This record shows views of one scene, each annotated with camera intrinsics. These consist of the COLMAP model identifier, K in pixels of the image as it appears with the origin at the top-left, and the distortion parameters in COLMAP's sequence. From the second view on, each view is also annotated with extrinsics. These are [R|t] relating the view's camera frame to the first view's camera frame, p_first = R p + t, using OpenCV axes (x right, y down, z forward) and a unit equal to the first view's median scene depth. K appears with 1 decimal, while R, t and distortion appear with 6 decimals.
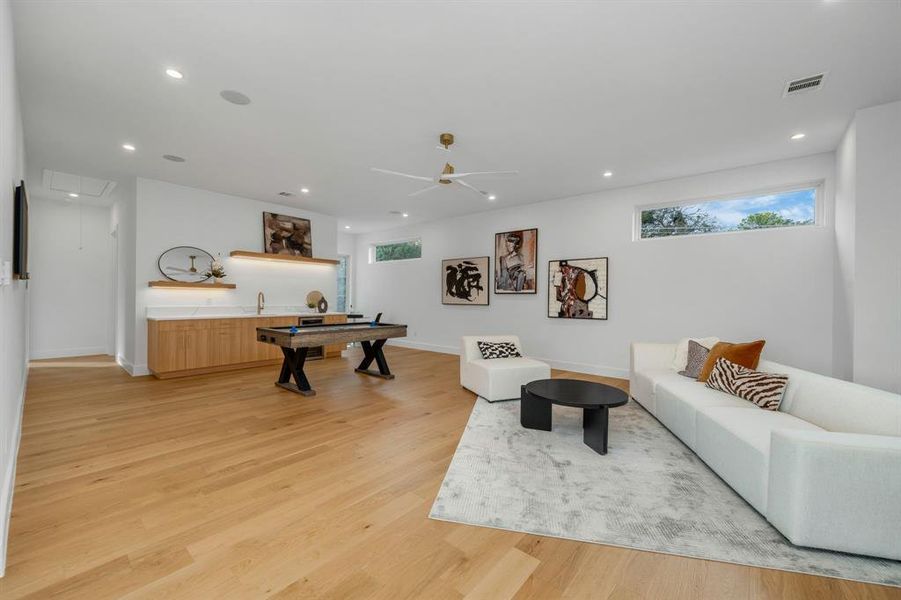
lens RADIAL K [[358.5, 0, 448.7], [0, 358.5, 300.5], [0, 0, 1]] dist [-0.002500, 0.000550]
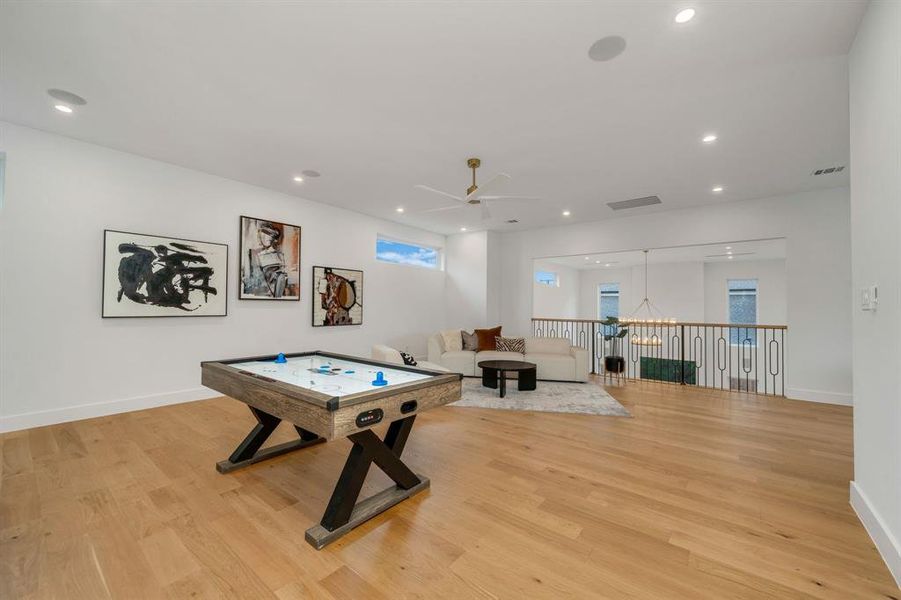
lens RADIAL K [[358.5, 0, 450.6], [0, 358.5, 303.8], [0, 0, 1]] dist [-0.002500, 0.000550]
pose [[-0.035505, 0.000487, 0.999369, -0.605619], [-0.000264, 1.000000, -0.000497, -0.010621], [-0.999369, -0.000282, -0.035505, 0.619124]]
